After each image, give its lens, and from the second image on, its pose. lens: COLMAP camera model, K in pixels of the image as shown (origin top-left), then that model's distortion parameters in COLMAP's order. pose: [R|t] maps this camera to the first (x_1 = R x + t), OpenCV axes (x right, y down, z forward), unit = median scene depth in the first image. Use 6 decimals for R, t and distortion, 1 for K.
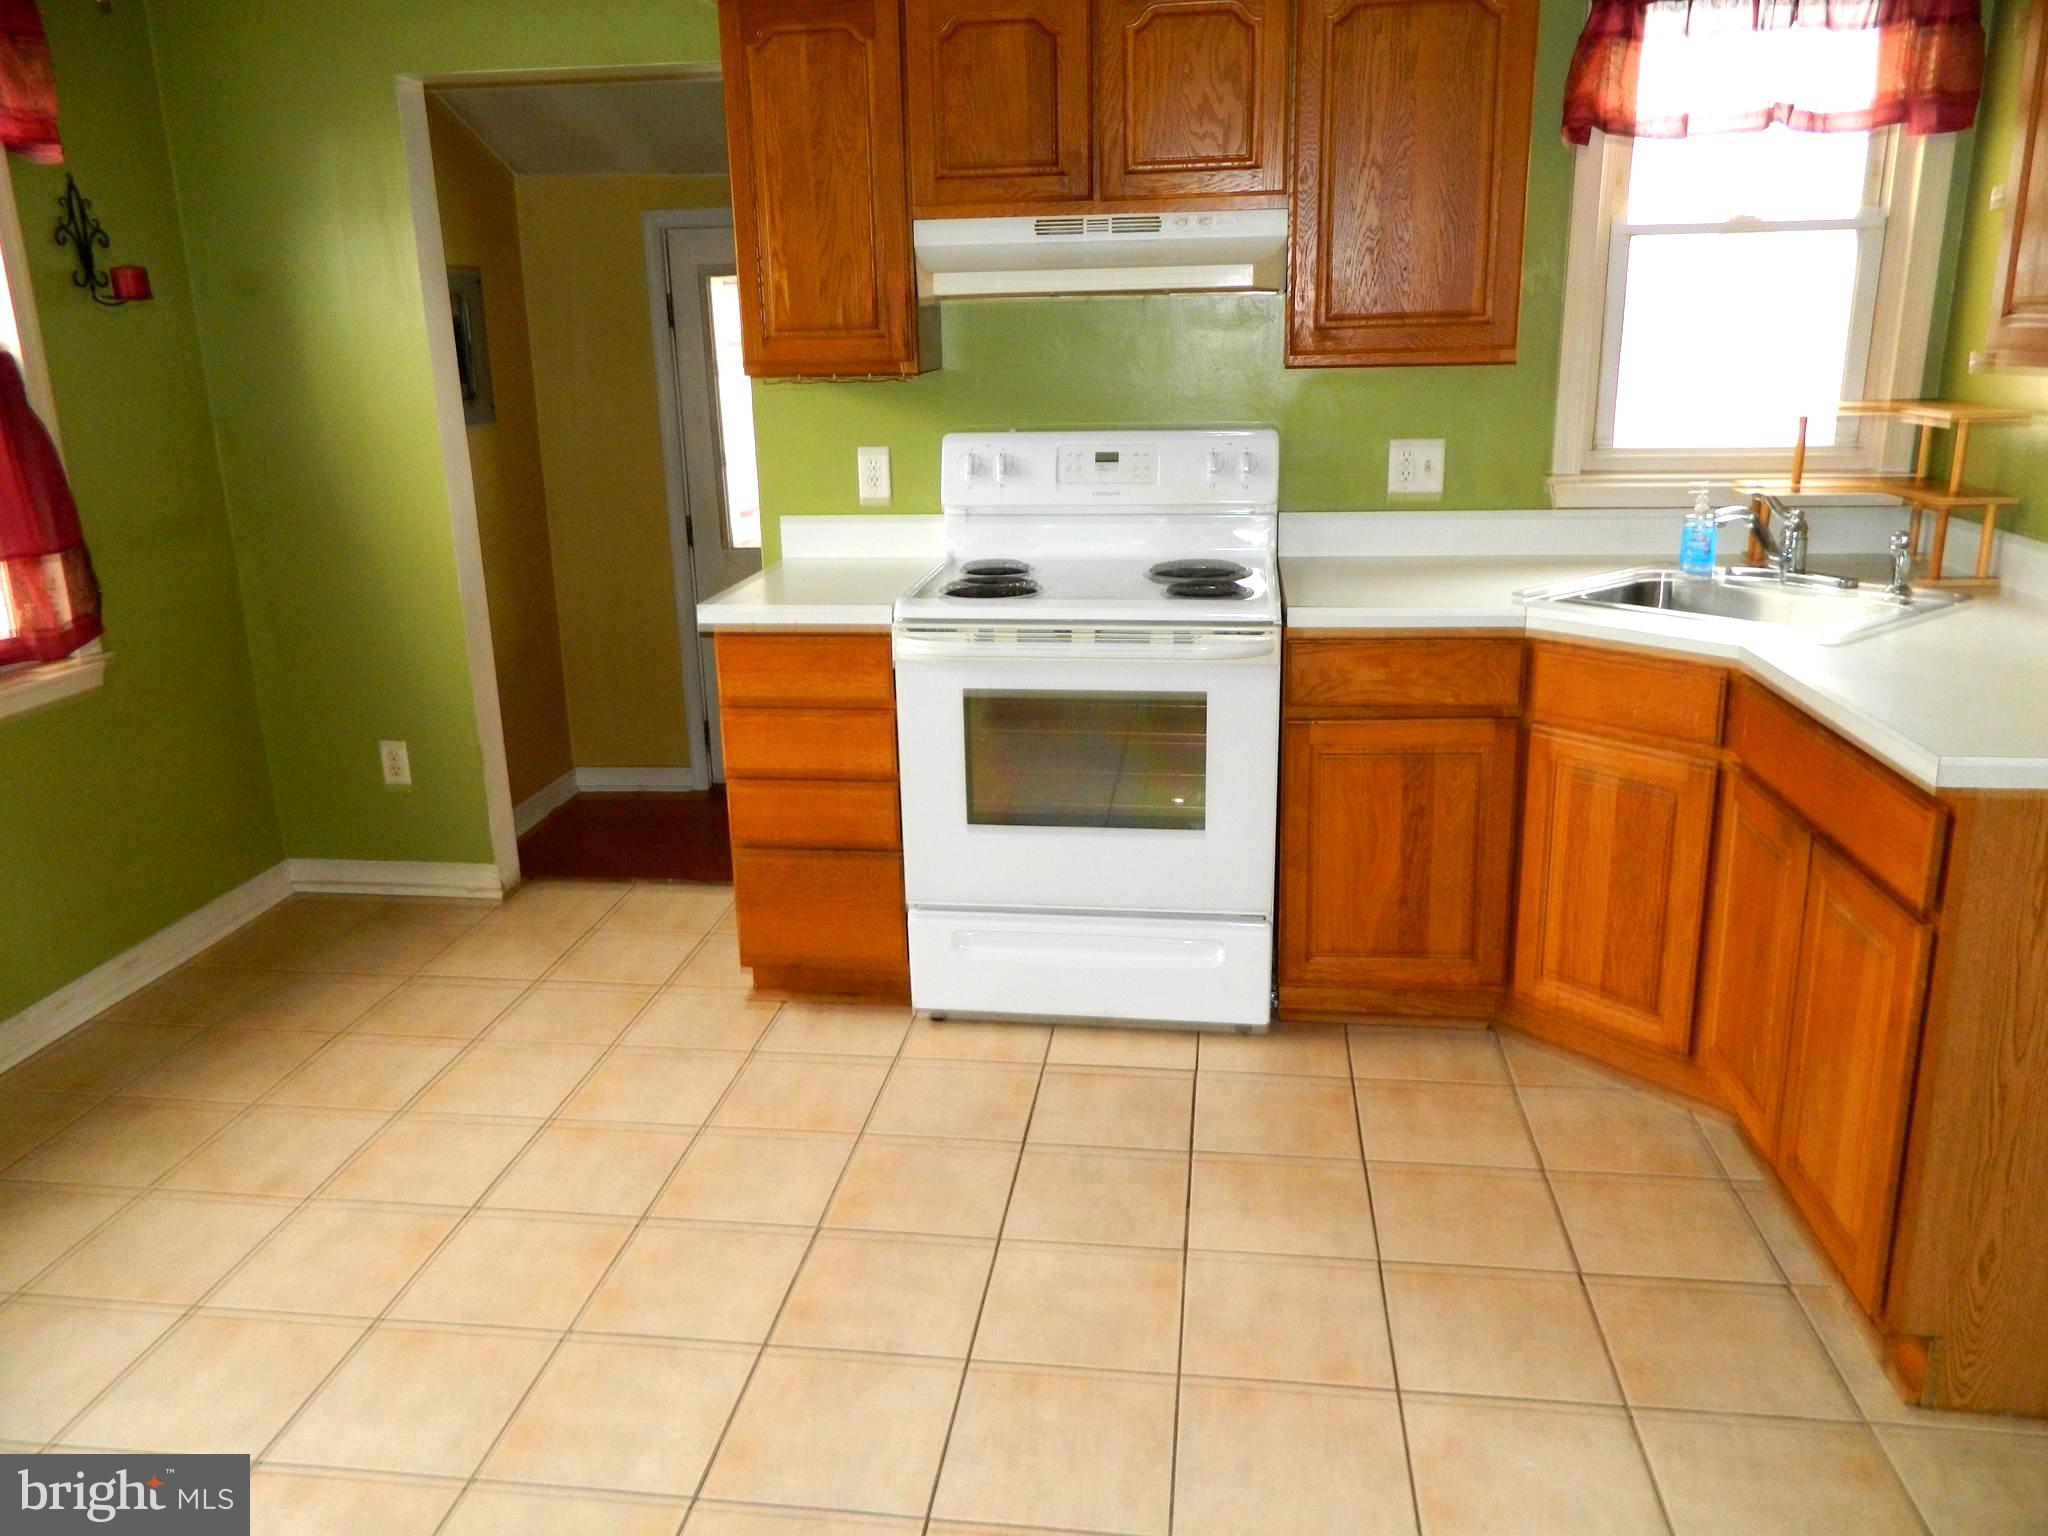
lens RADIAL K [[1534.6, 0, 1025.3], [0, 1534.6, 752.9], [0, 0, 1]] dist [0.016565, -0.003829]
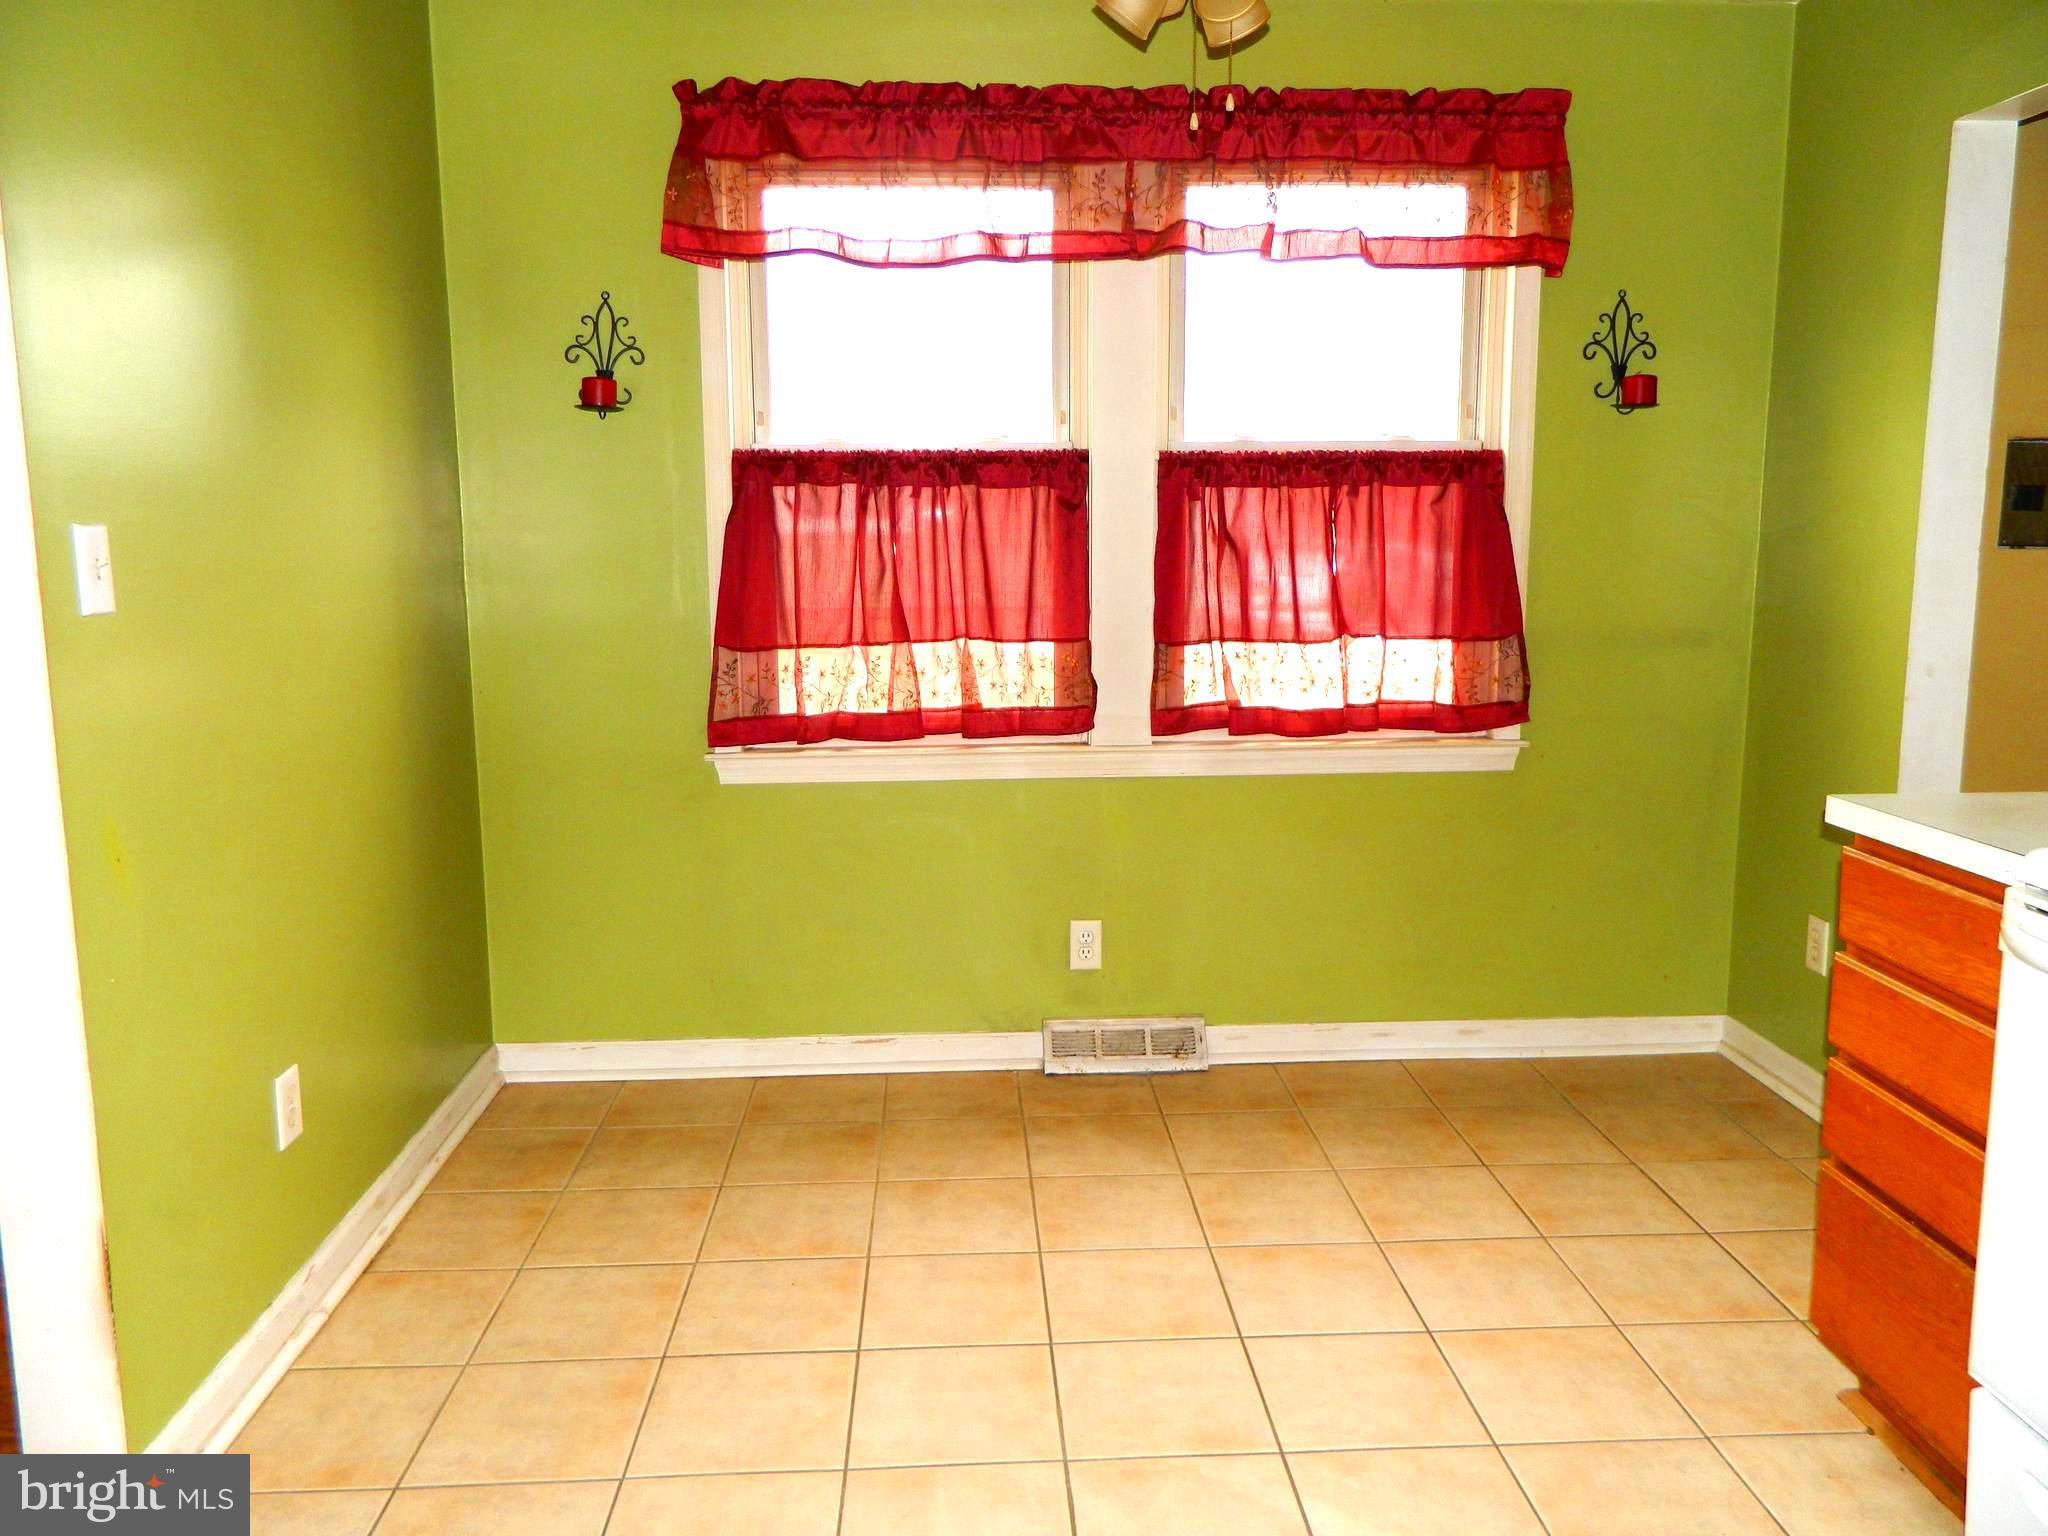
lens RADIAL K [[1534.6, 0, 1025.3], [0, 1534.6, 752.9], [0, 0, 1]] dist [0.016565, -0.003829]
pose [[0.165328, 0.167623, -0.971890, 0.406029], [-0.256563, 0.958832, 0.121727, -0.108582], [0.952283, 0.229226, 0.201527, 0.523091]]
